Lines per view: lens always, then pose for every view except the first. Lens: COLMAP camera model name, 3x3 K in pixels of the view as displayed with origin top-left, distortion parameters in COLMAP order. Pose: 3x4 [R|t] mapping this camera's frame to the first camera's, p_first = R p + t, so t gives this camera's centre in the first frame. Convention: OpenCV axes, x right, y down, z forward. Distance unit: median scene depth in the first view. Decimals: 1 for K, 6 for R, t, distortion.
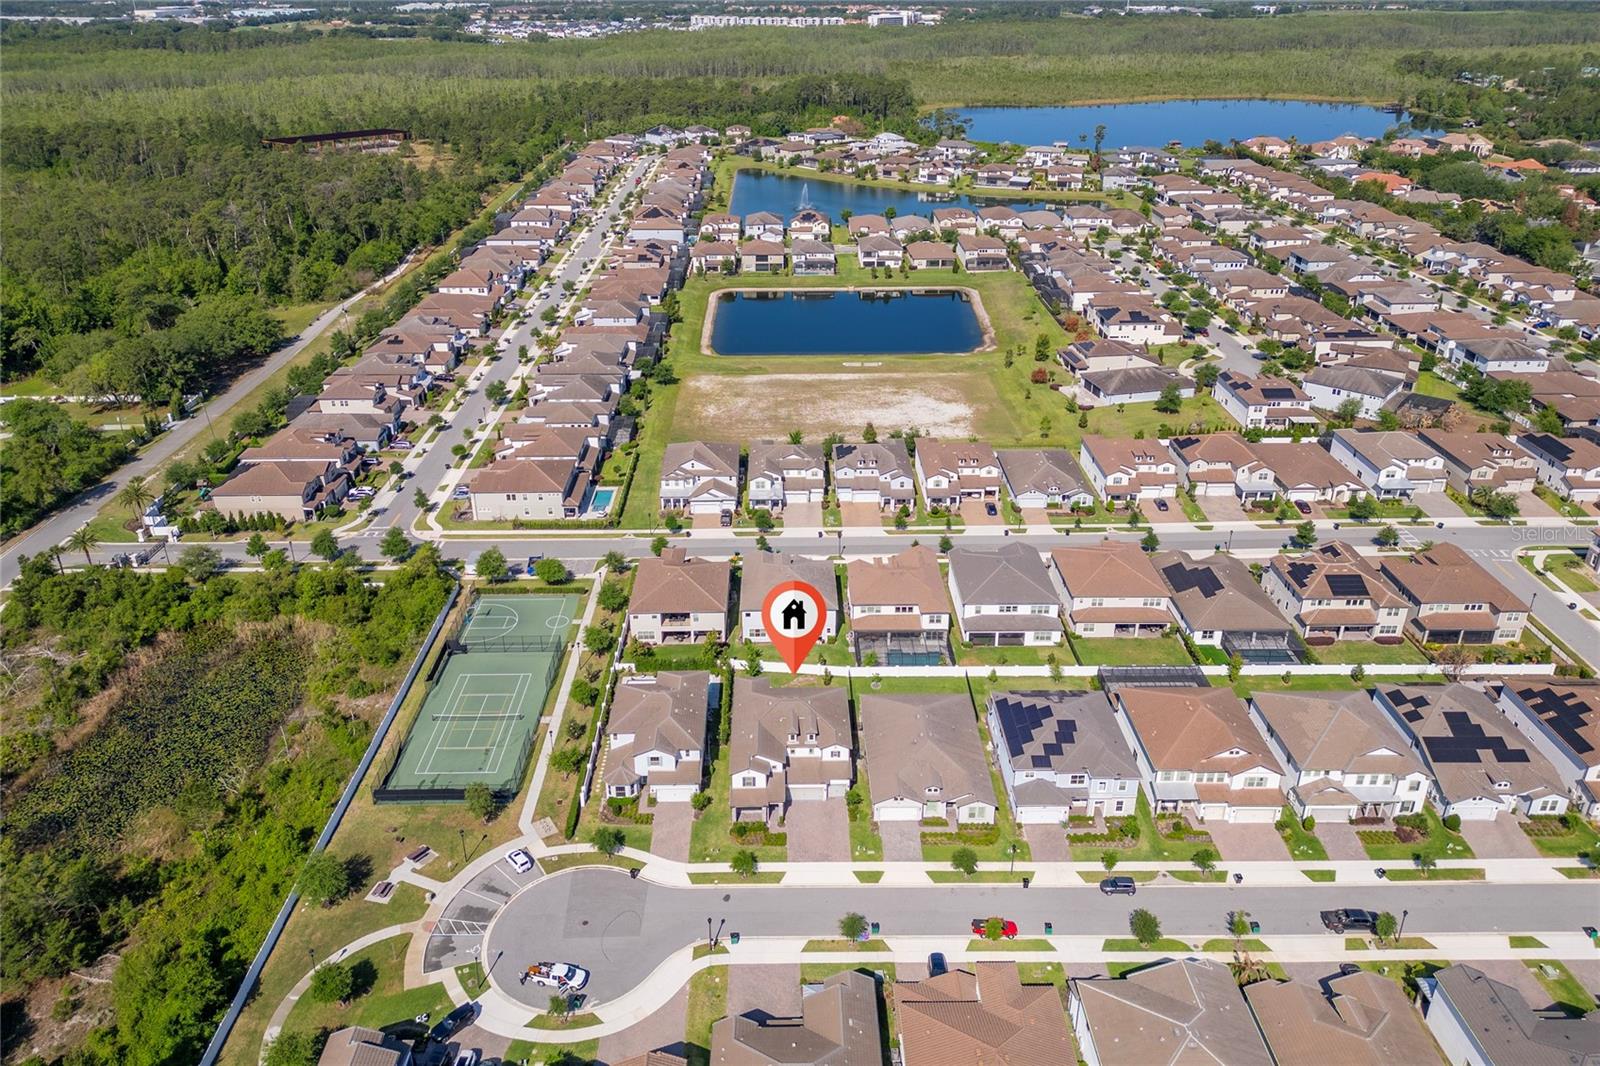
lens RADIAL K [[1117.3, 0, 796.1], [0, 1117.3, 469.6], [0, 0, 1]] dist [0.087907, -0.091603]
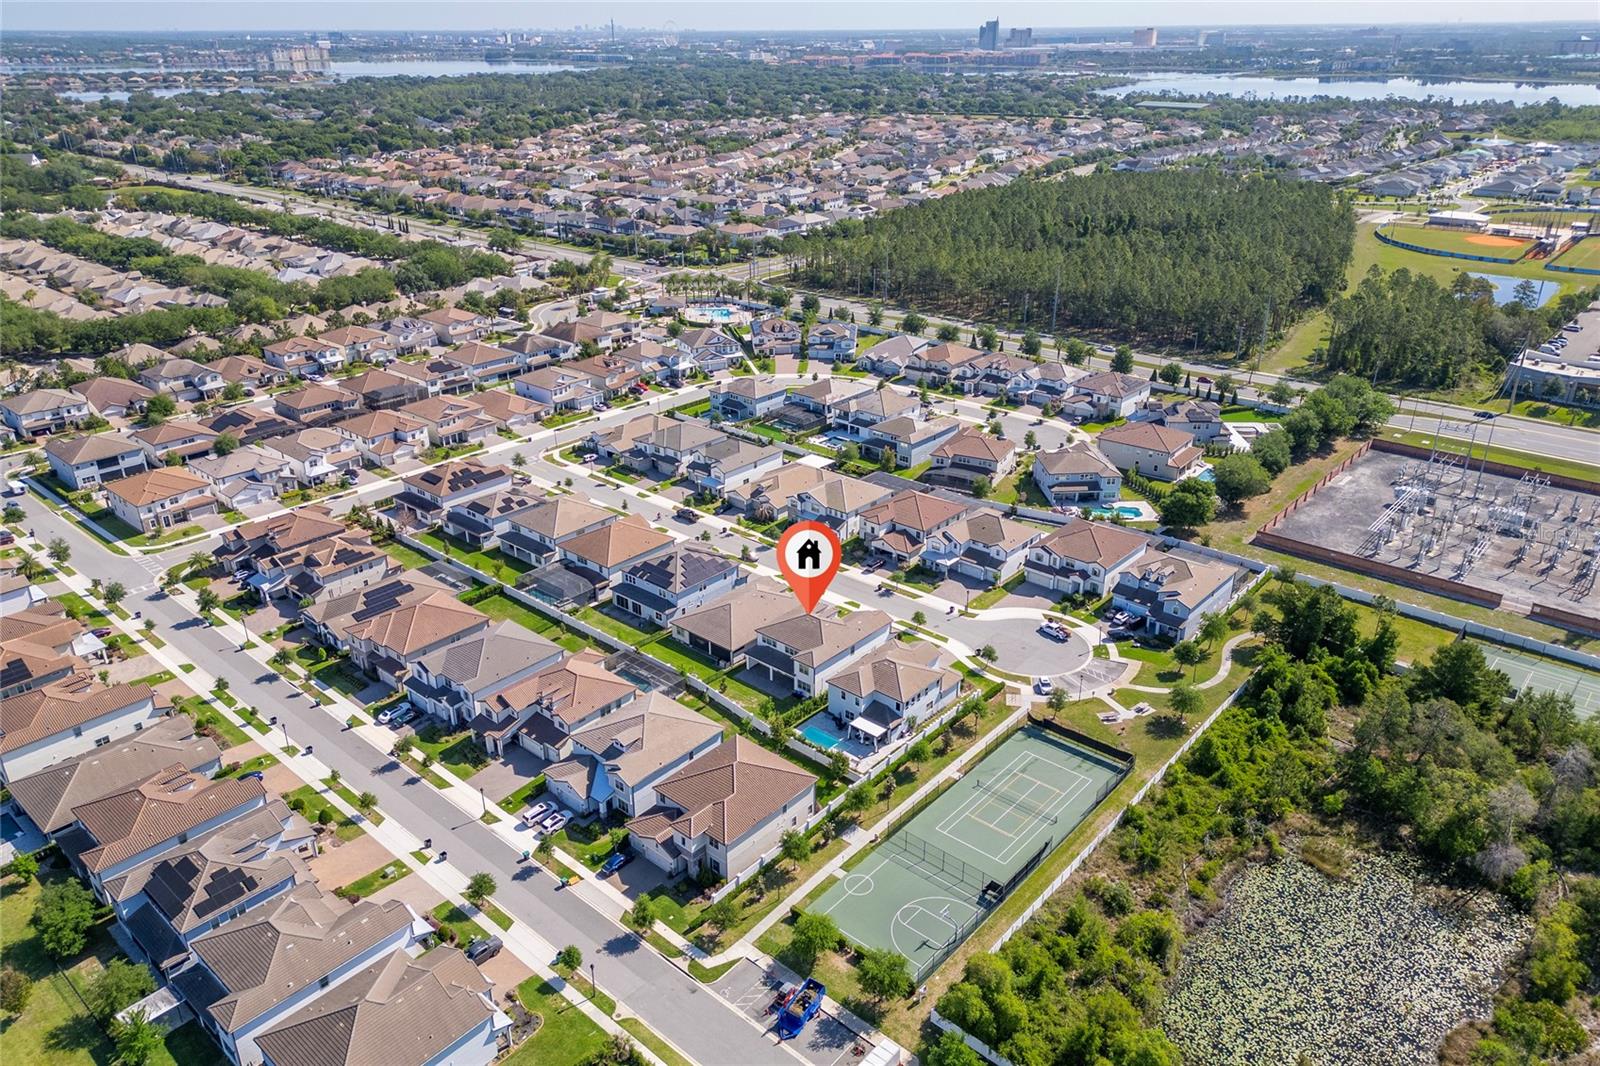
lens RADIAL K [[1115.7, 0, 793.7], [0, 1115.7, 536.3], [0, 0, 1]] dist [0.089509, -0.093050]
pose [[-0.734950, -0.272321, 0.621039, -0.753451], [0.287098, 0.704741, 0.648780, -0.686708], [-0.614348, 0.655120, -0.439767, 1.541709]]
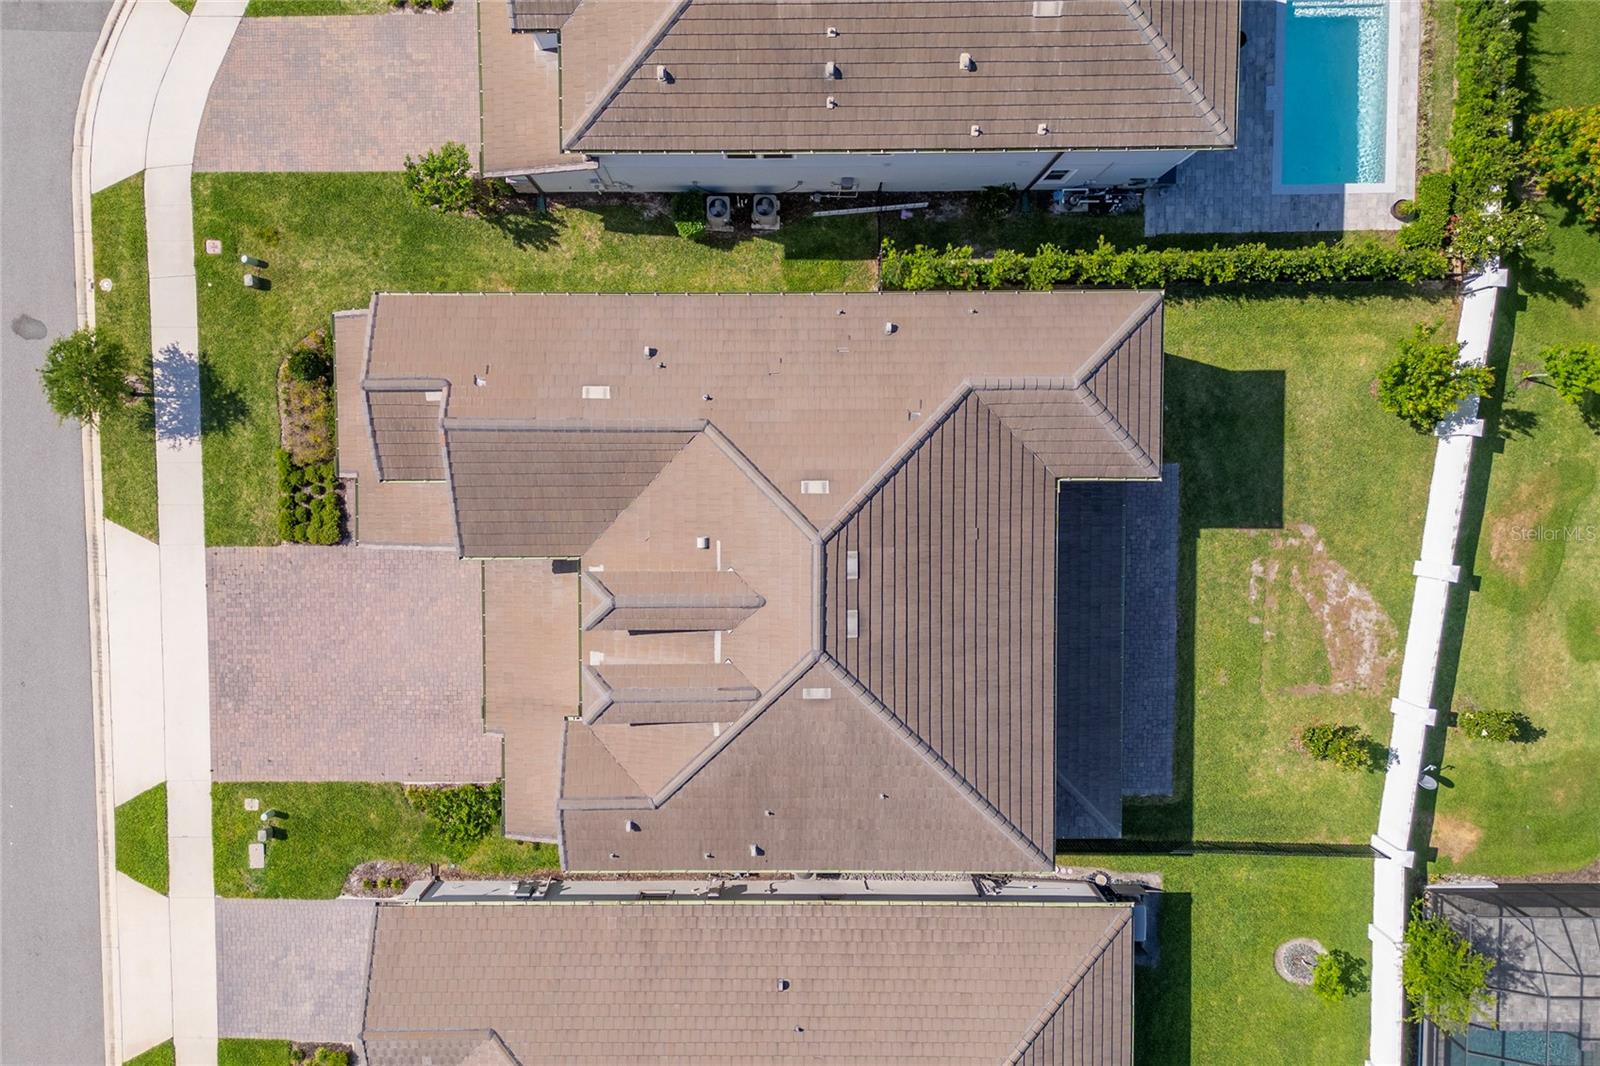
lens RADIAL K [[1115.7, 0, 793.7], [0, 1115.7, 536.3], [0, 0, 1]] dist [0.089509, -0.093050]
pose [[-0.013405, 0.998111, 0.059948, -0.026426], [-0.404515, -0.060241, 0.912545, 0.040492], [0.914433, -0.012017, 0.404559, 0.949771]]
